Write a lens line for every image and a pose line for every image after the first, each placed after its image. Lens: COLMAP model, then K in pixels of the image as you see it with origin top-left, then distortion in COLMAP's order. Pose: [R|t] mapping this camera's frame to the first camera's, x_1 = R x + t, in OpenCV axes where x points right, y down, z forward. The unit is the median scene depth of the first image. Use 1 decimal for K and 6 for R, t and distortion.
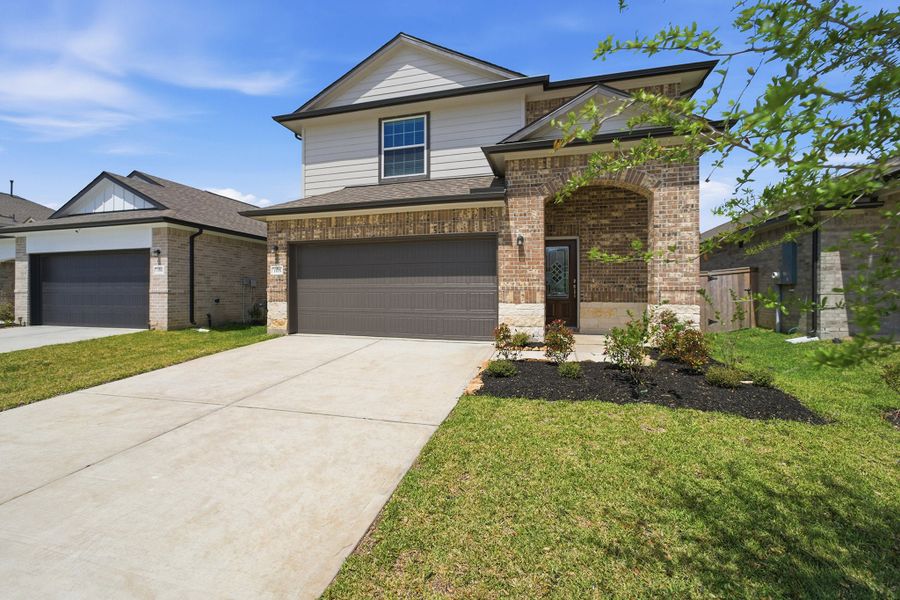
lens RADIAL K [[371.4, 0, 450.0], [0, 371.4, 296.7], [0, 0, 1]] dist [0.000100, 0.000847]
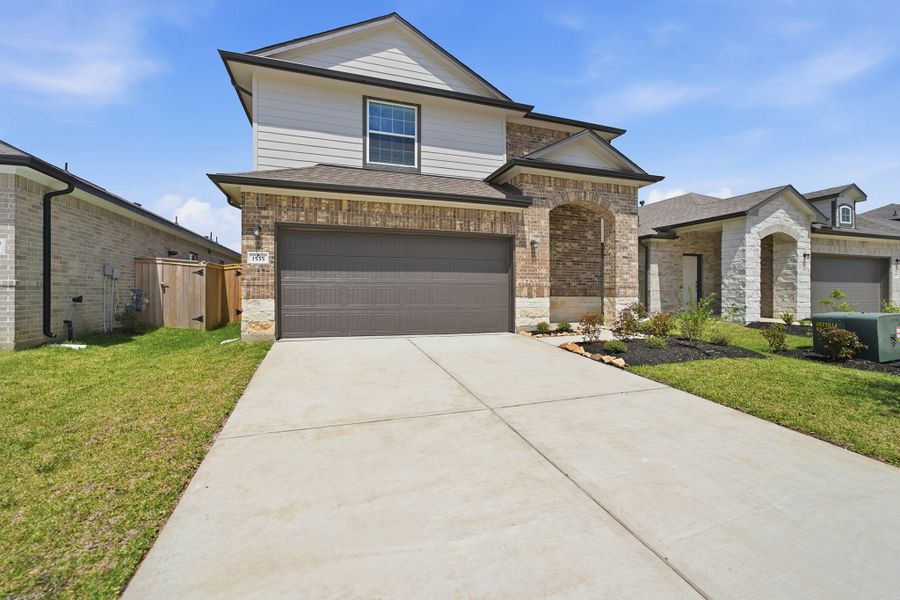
lens RADIAL K [[375.5, 0, 450.4], [0, 375.5, 293.8], [0, 0, 1]] dist [0.001213, 0.000123]
pose [[0.832688, -0.001707, 0.553739, -0.602784], [0.003851, 0.999989, -0.002708, 0.007260], [-0.553729, 0.004388, 0.832686, 0.141378]]
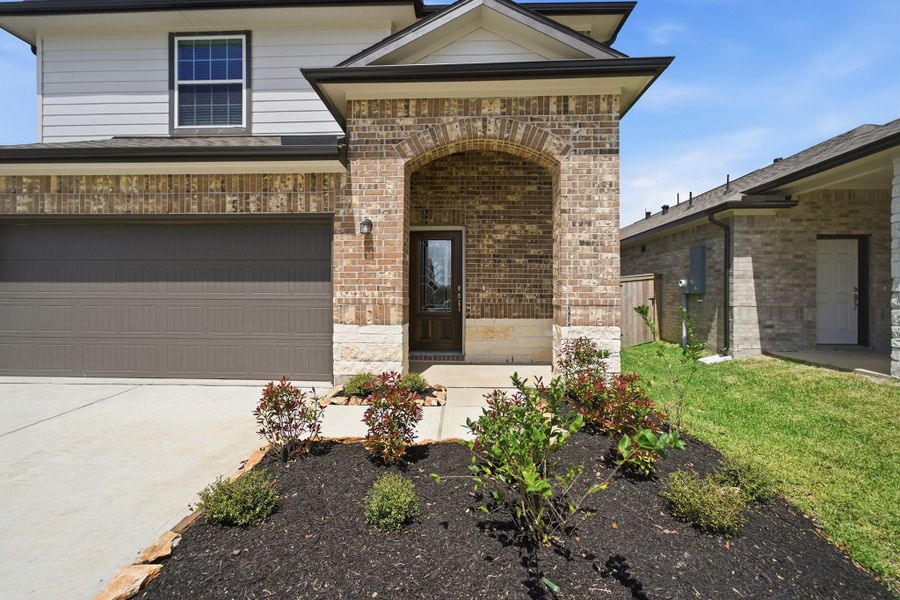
lens RADIAL K [[375.0, 0, 446.5], [0, 375.0, 303.5], [0, 0, 1]] dist [-0.036696, 0.032015]
pose [[0.976182, -0.002870, 0.216933, 0.157463], [0.000906, 0.999958, 0.009156, -0.021162], [-0.216951, -0.008742, 0.976143, 0.303382]]
